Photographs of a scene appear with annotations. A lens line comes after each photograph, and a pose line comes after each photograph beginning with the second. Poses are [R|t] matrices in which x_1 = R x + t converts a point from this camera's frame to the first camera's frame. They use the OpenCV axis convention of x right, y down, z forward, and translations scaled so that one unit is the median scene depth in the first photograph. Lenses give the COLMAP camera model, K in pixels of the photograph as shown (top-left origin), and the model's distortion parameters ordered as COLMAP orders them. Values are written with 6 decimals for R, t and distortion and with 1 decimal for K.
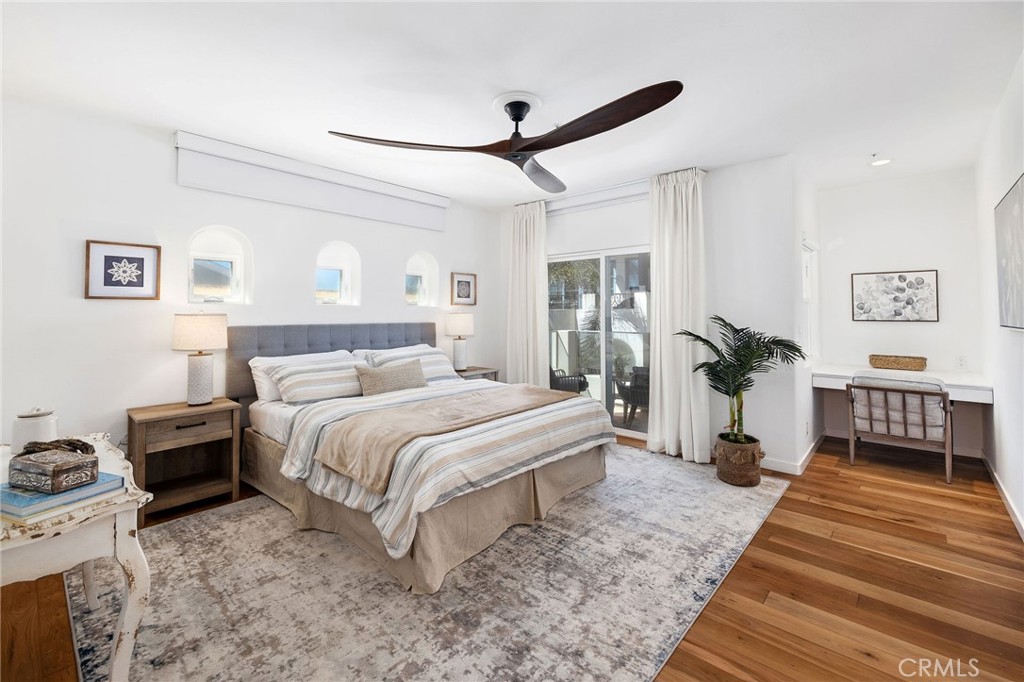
lens RADIAL K [[439.6, 0, 512.9], [0, 439.6, 306.5], [0, 0, 1]] dist [0.002354, 0.000181]
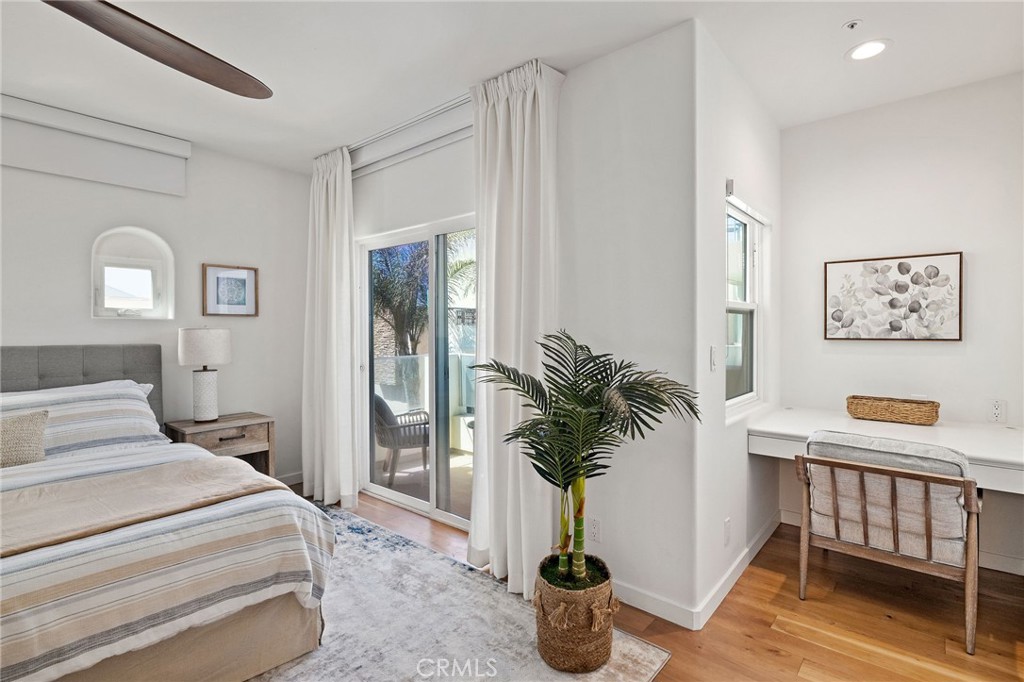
lens RADIAL K [[484.7, 0, 512.0], [0, 484.7, 341.0], [0, 0, 1]] dist [-0.003570, 0.000276]
pose [[0.999755, -0.002791, 0.021981, 0.379250], [0.001936, 0.999244, 0.038838, 0.008627], [-0.022072, -0.038786, 0.999004, 0.396351]]
